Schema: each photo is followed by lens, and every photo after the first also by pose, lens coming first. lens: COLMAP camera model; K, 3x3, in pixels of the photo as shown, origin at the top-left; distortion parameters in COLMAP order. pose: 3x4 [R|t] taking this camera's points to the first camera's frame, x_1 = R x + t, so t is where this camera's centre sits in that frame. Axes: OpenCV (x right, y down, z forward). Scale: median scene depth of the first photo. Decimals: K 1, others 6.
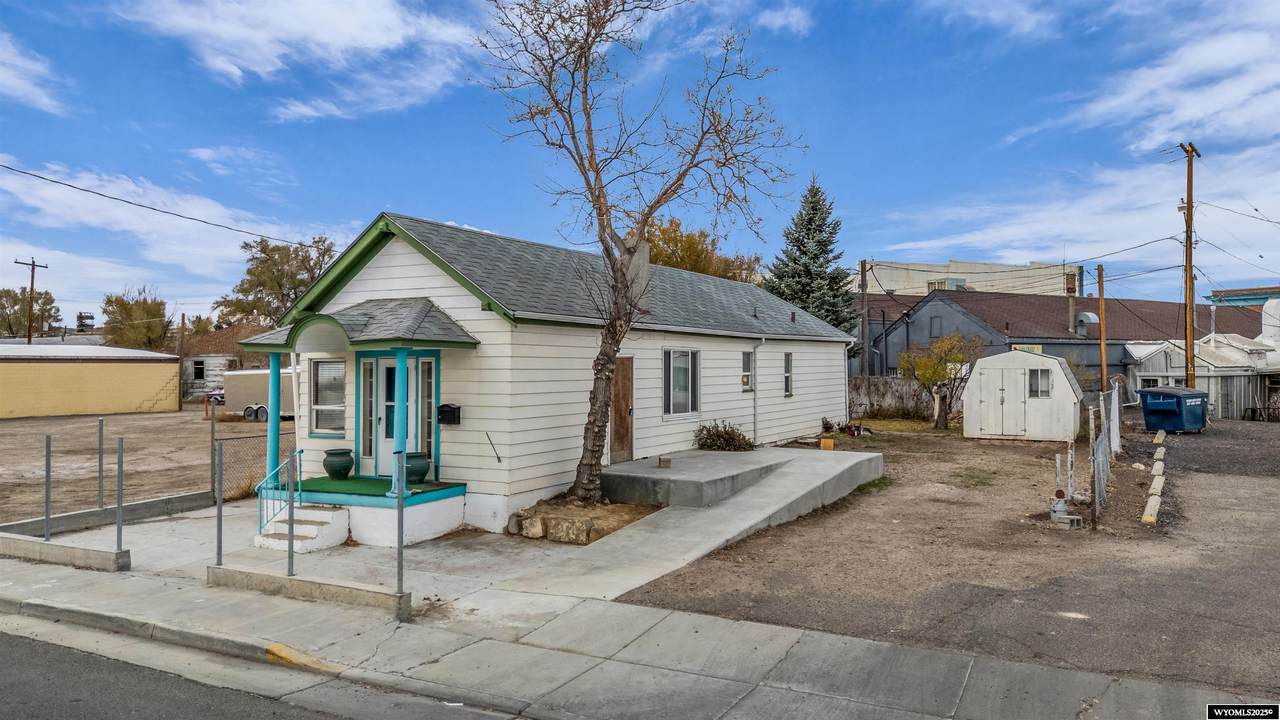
lens RADIAL K [[924.8, 0, 640.0], [0, 924.8, 360.0], [0, 0, 1]] dist [0.079855, -0.074754]
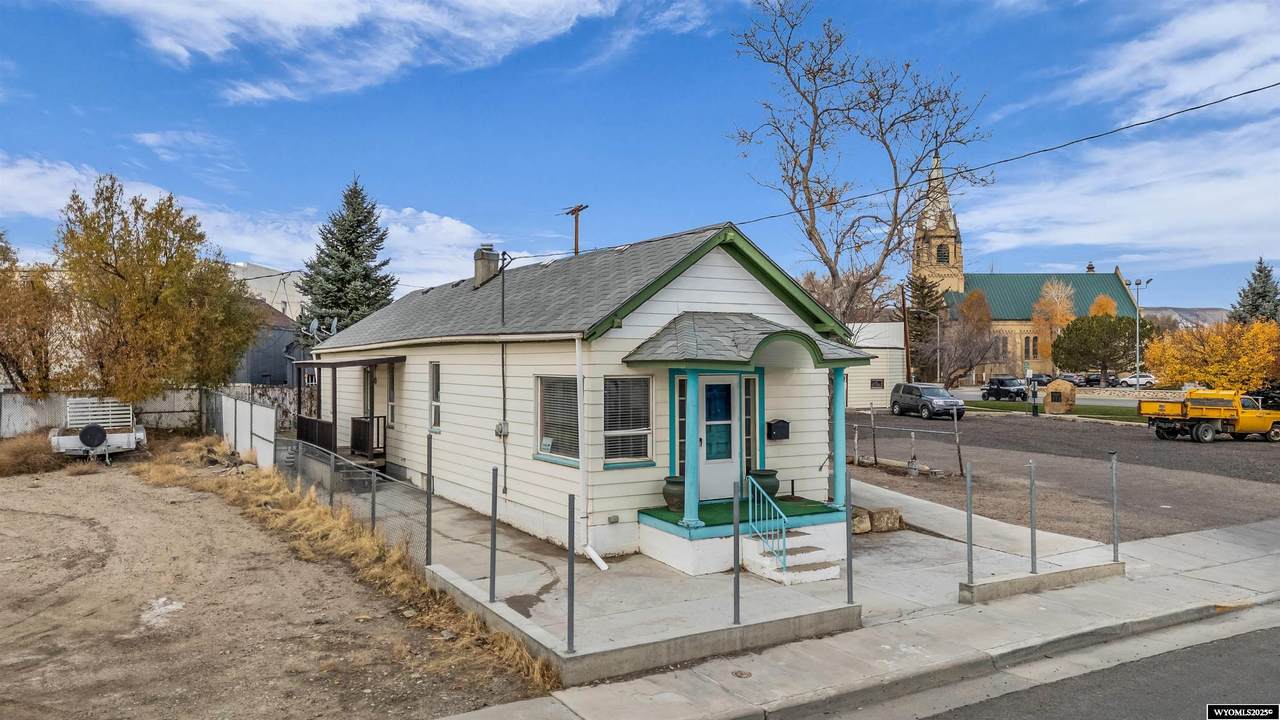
lens RADIAL K [[924.8, 0, 640.0], [0, 924.8, 360.0], [0, 0, 1]] dist [0.079855, -0.074754]
pose [[0.509894, 0.008508, 0.860195, -1.174937], [-0.007988, 0.999955, -0.005156, -0.012400], [-0.860200, -0.004243, 0.509939, 0.615795]]
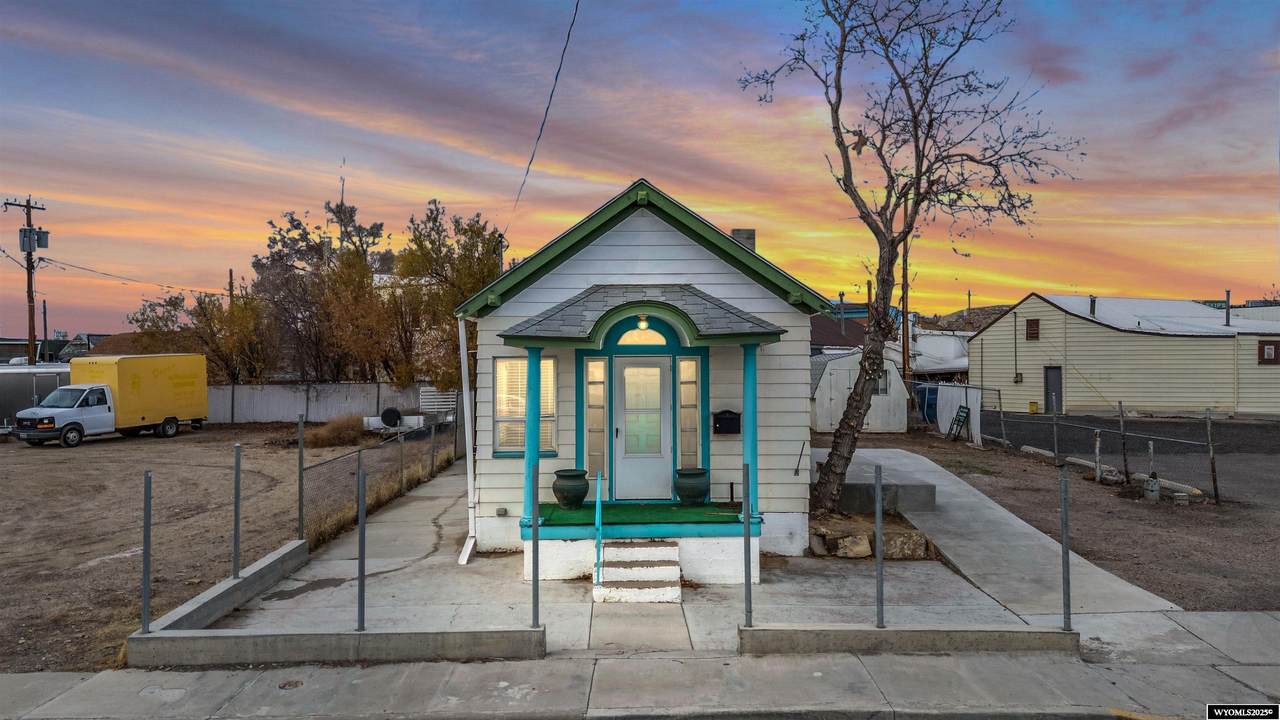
lens RADIAL K [[924.8, 0, 640.0], [0, 924.8, 360.0], [0, 0, 1]] dist [0.079855, -0.074754]
pose [[0.873305, 0.004736, 0.487152, -0.698412], [-0.003836, 0.999989, -0.002845, 0.003551], [-0.487160, 0.000616, 0.873313, 0.297007]]
